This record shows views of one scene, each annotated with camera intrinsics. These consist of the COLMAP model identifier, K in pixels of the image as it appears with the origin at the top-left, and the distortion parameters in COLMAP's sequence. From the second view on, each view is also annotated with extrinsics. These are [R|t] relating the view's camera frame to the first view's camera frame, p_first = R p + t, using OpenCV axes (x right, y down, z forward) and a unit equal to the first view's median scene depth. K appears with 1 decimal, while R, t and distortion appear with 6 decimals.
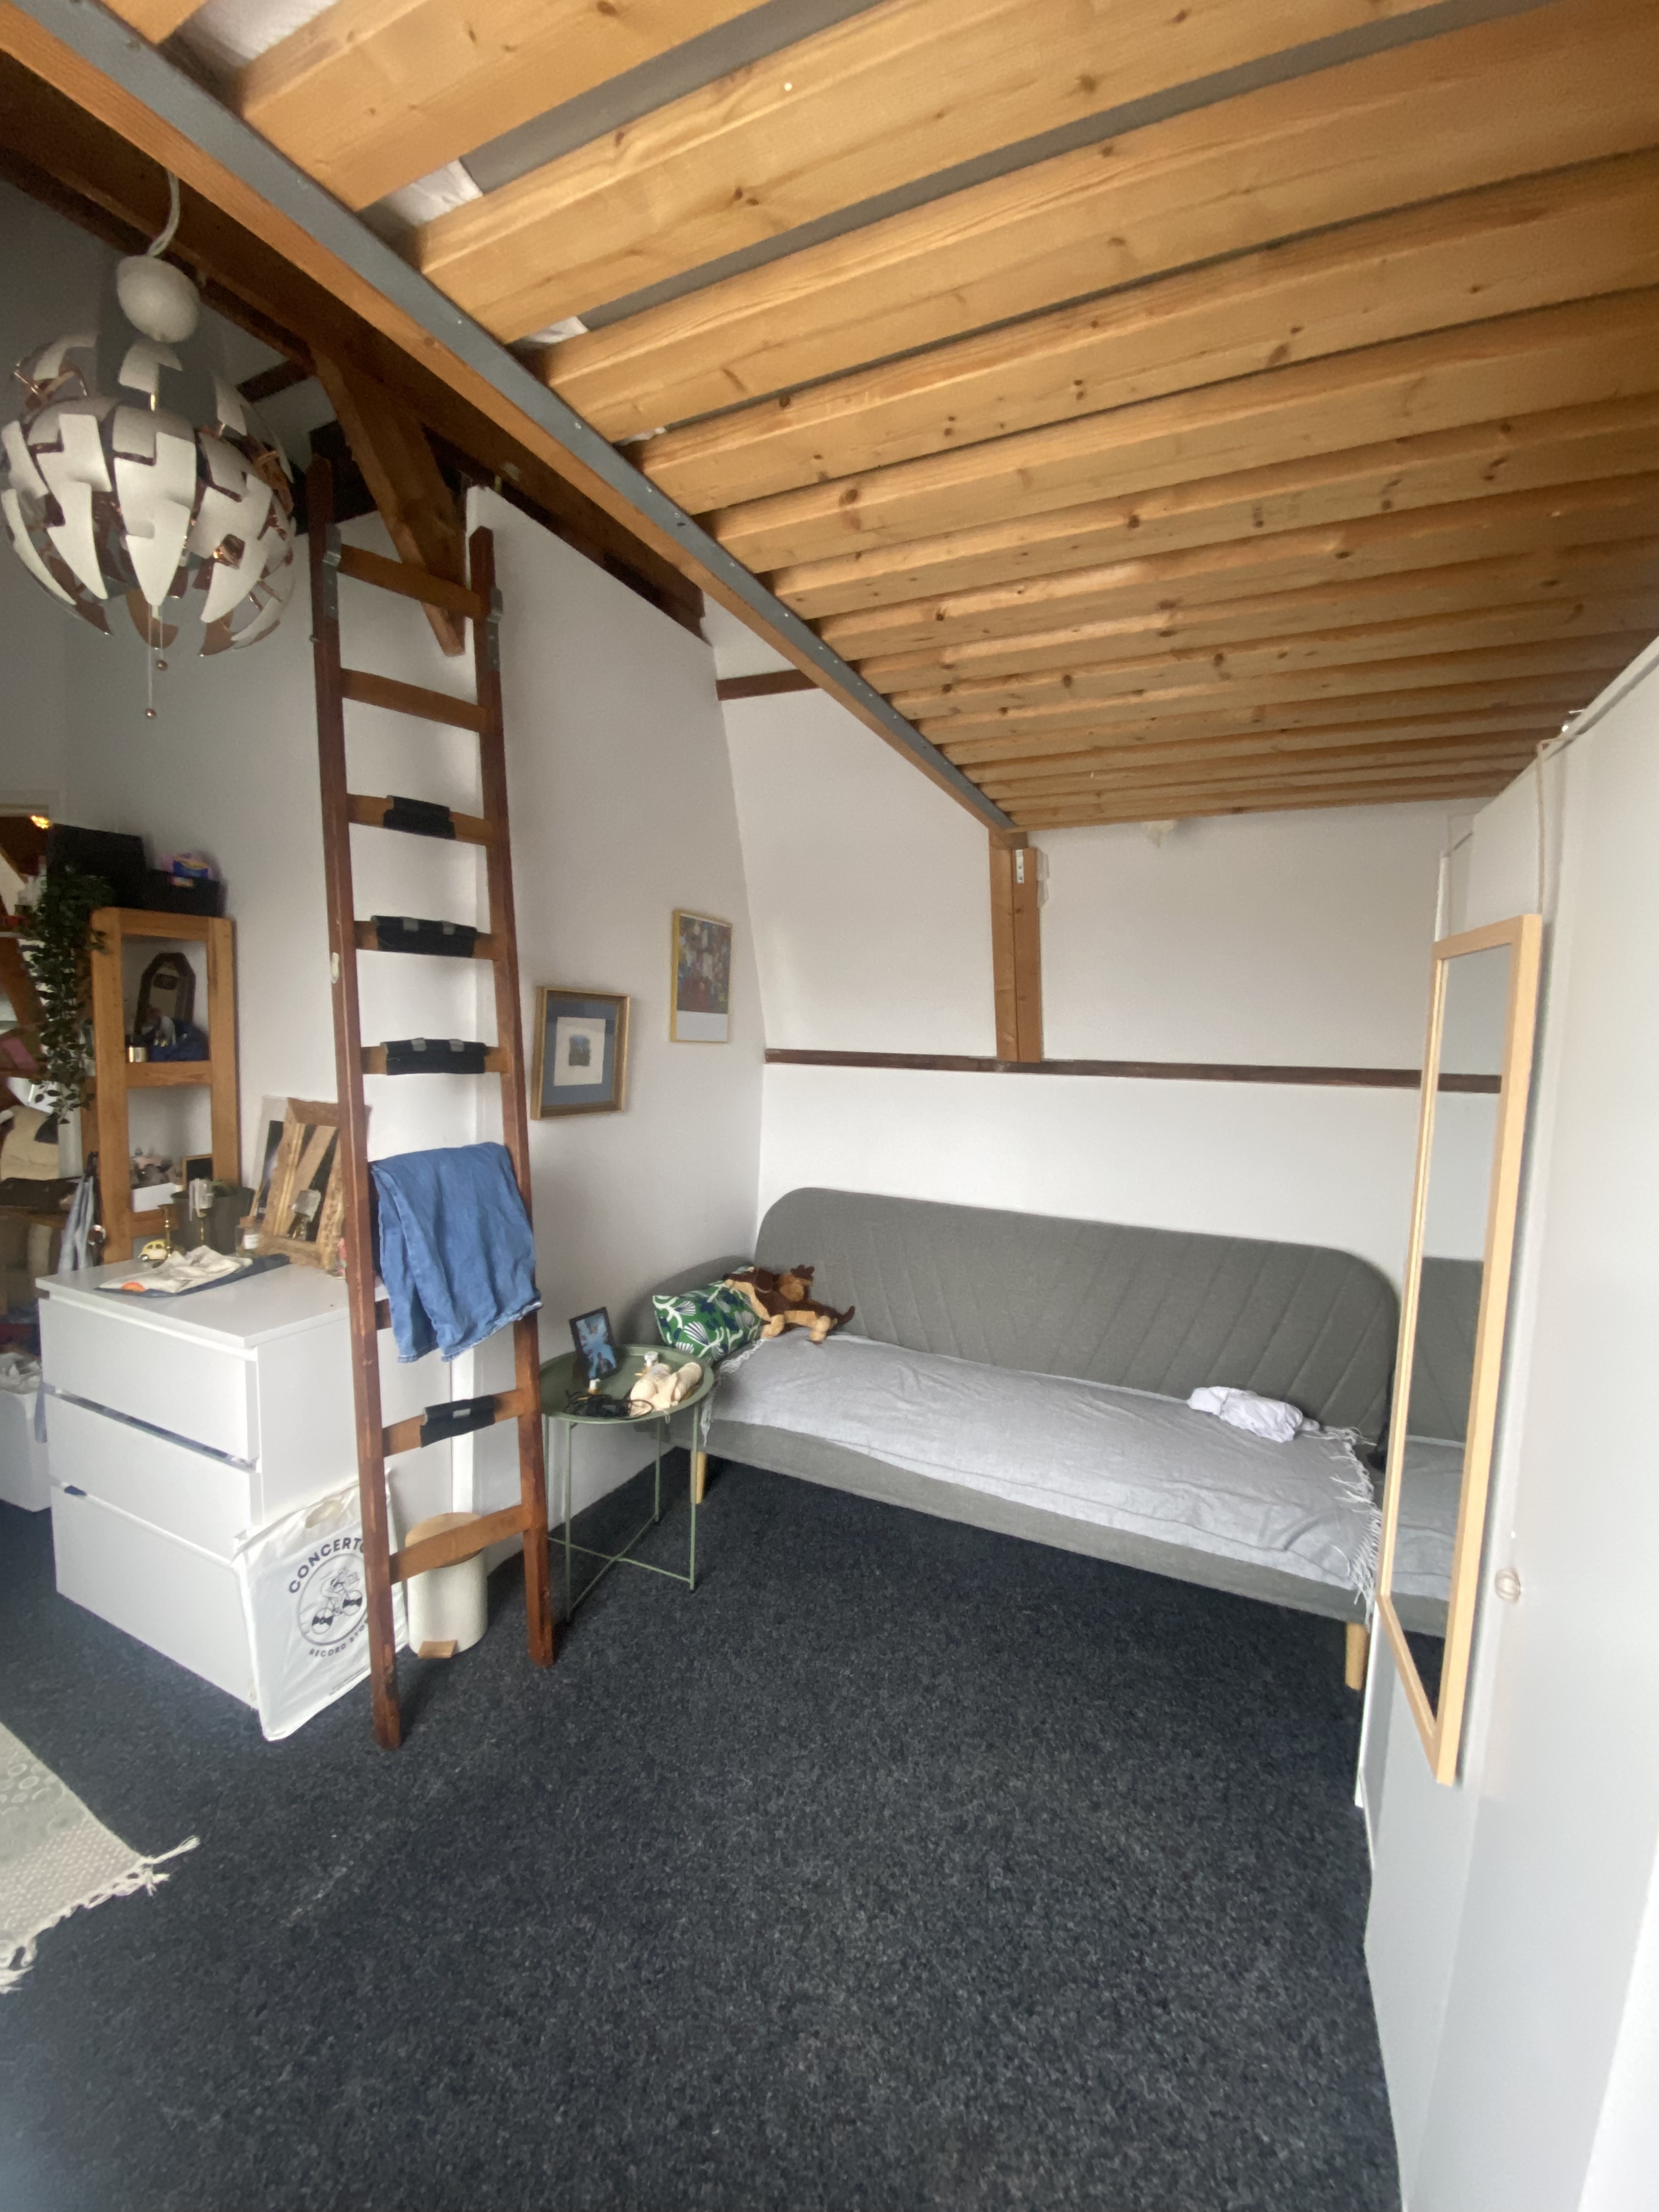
lens RADIAL K [[899.7, 0, 826.6], [0, 899.7, 1111.6], [0, 0, 1]] dist [-0.000992, -0.000110]
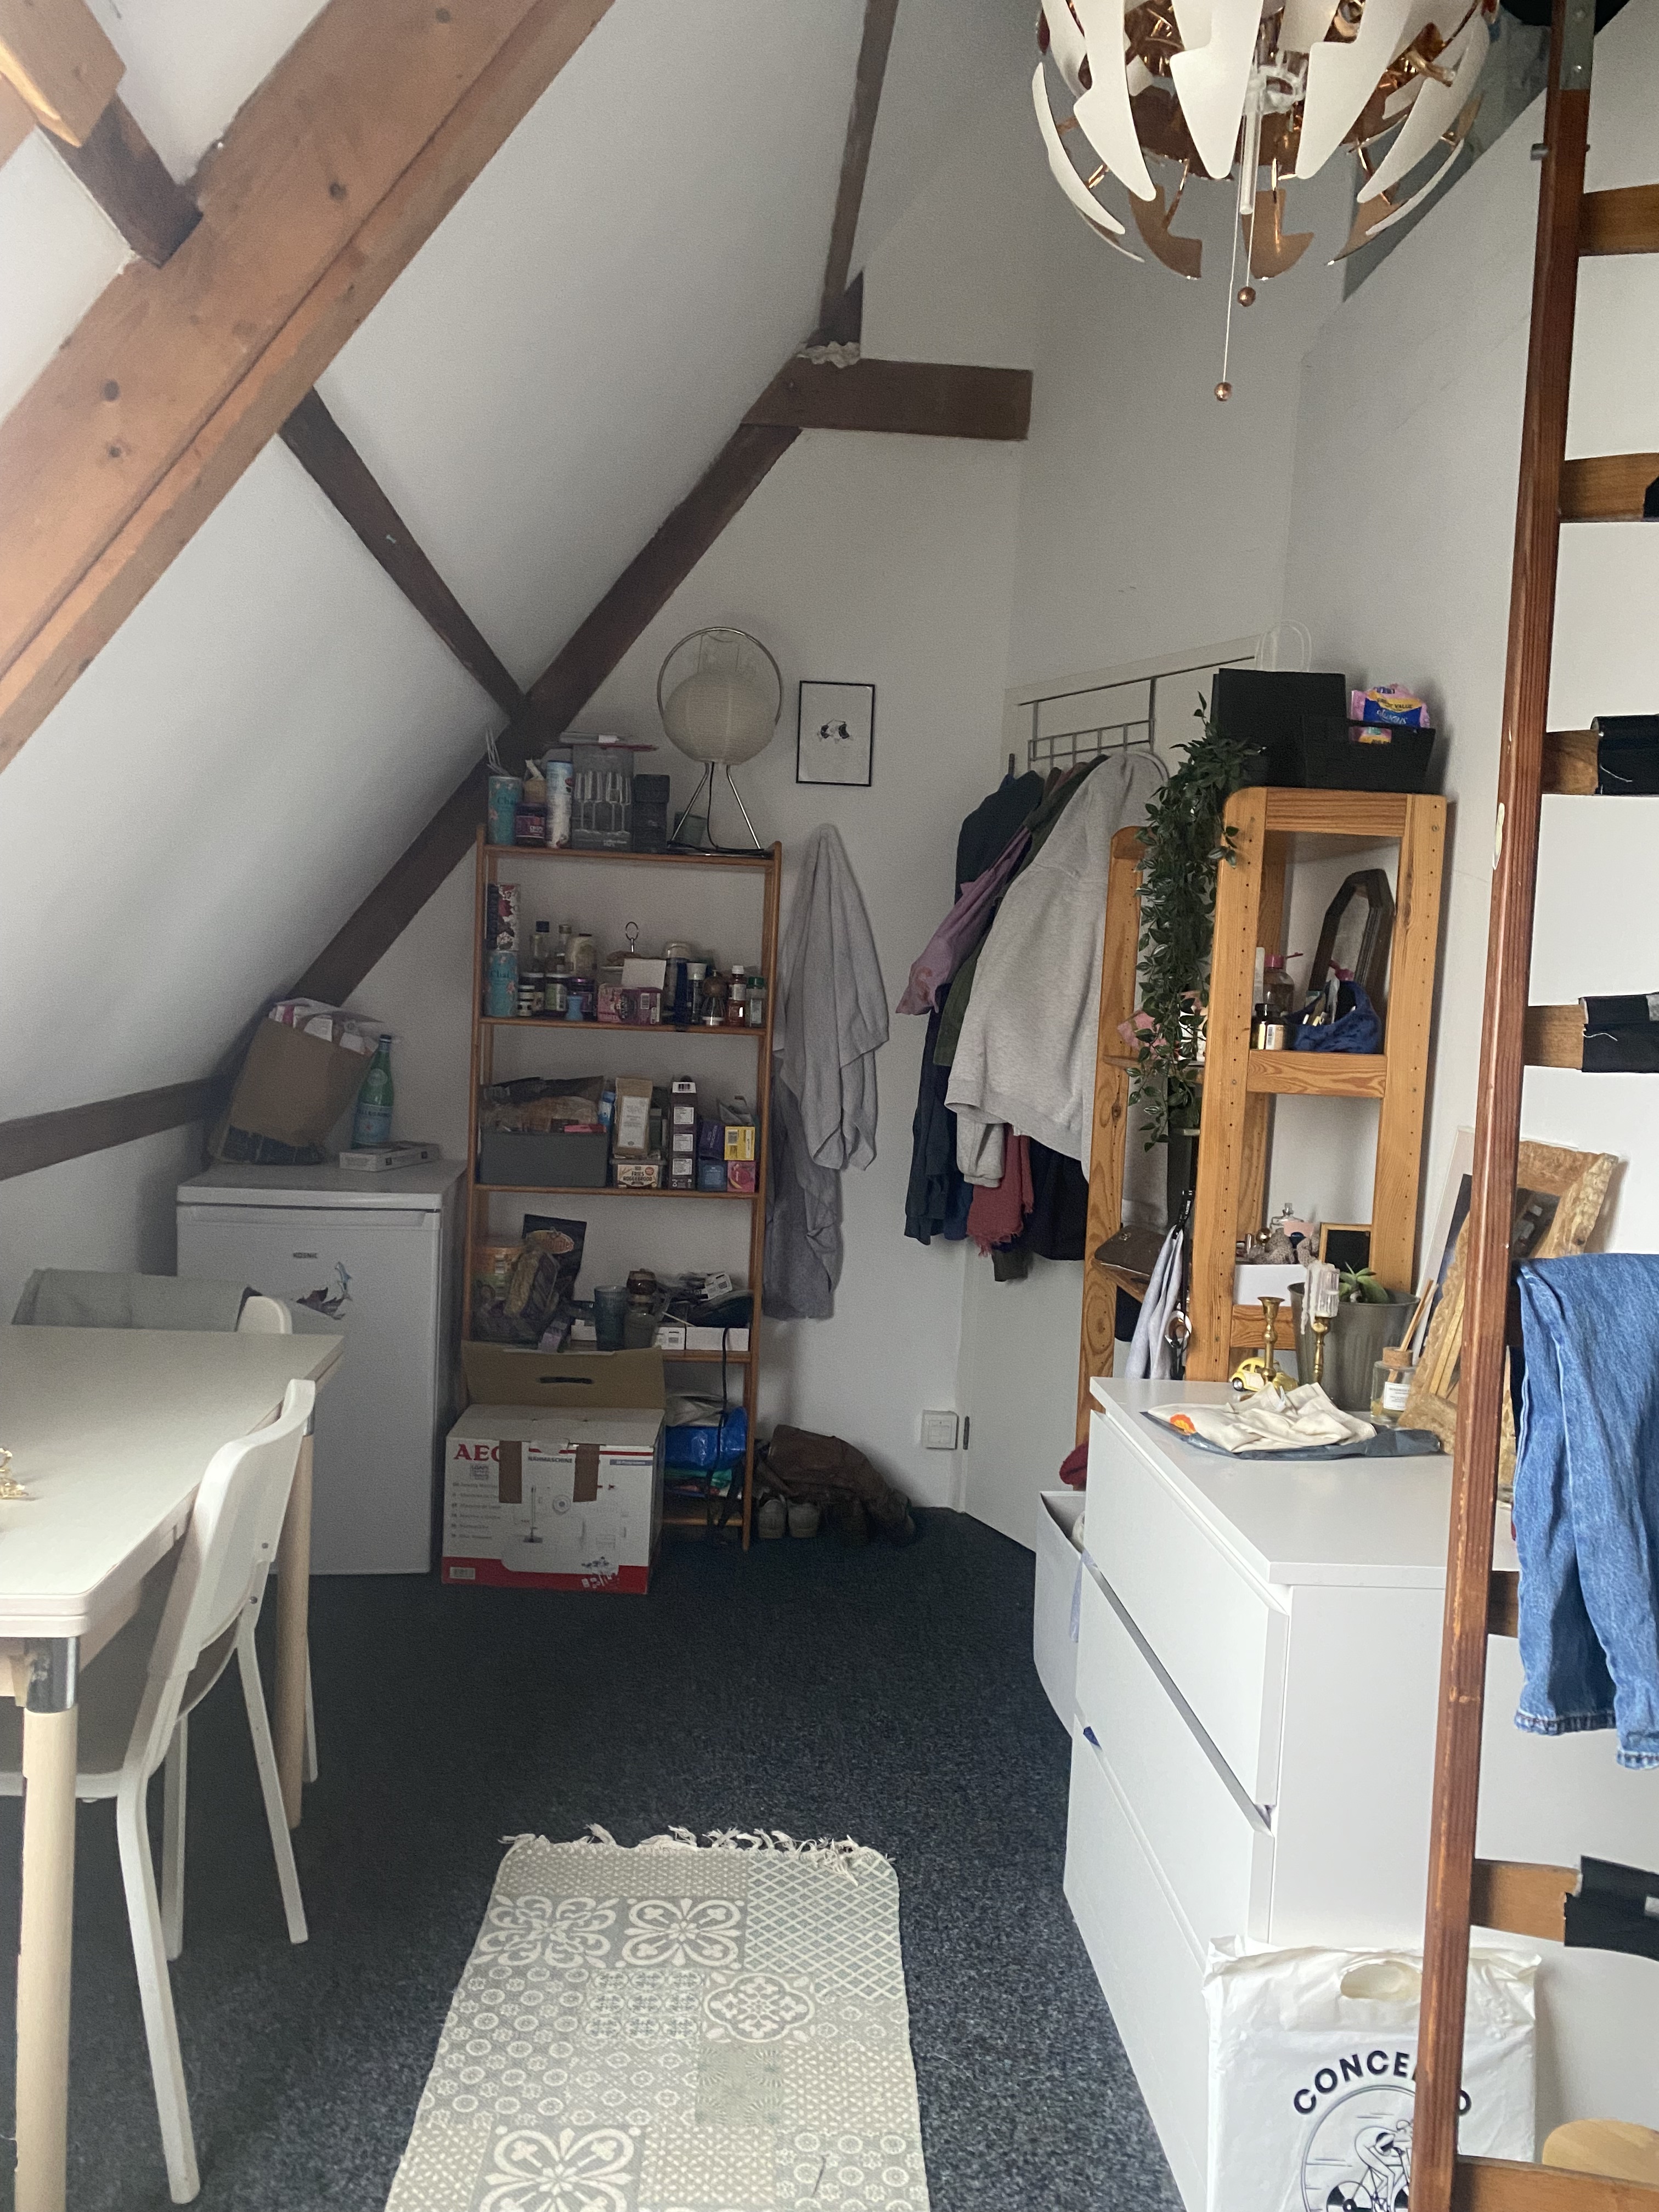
lens RADIAL K [[1675.5, 0, 829.9], [0, 1675.5, 1102.5], [0, 0, 1]] dist [0.034800, -0.022658]
pose [[0.503062, 0.058873, -0.862243, 0.042188], [-0.122127, 0.992508, -0.003485, 0.021964], [0.855578, 0.107056, 0.506483, 0.249691]]
